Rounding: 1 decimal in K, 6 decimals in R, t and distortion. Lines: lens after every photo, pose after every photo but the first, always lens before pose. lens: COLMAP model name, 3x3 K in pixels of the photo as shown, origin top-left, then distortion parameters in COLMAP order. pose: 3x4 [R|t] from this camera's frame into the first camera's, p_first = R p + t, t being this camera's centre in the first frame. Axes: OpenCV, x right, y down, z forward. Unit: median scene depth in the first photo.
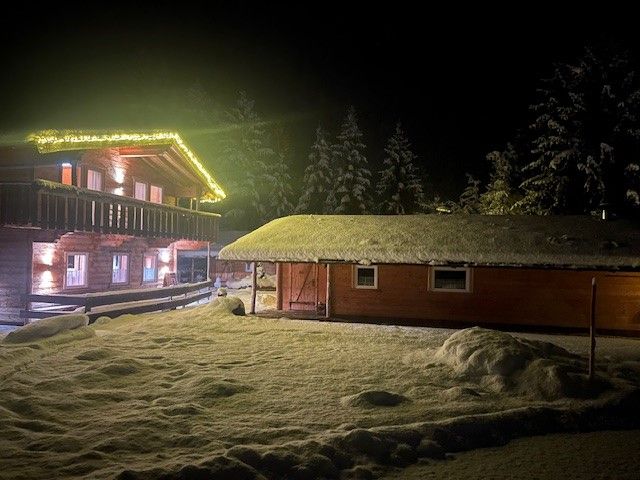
lens RADIAL K [[490.5, 0, 320.0], [0, 490.5, 242.0], [0, 0, 1]] dist [0.008660, -0.011321]
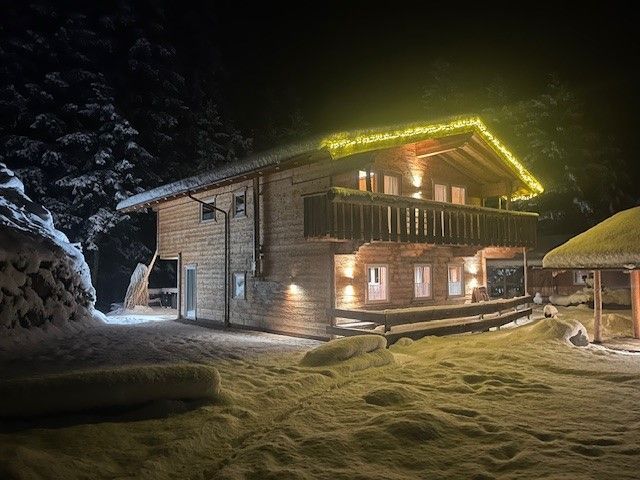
lens RADIAL K [[490.5, 0, 317.9], [0, 490.5, 242.6], [0, 0, 1]] dist [0.008660, -0.011321]
pose [[0.819745, -0.054320, -0.570146, -0.057521], [0.040139, 0.998493, -0.037419, 0.010195], [0.571320, 0.007789, 0.820690, 0.181140]]
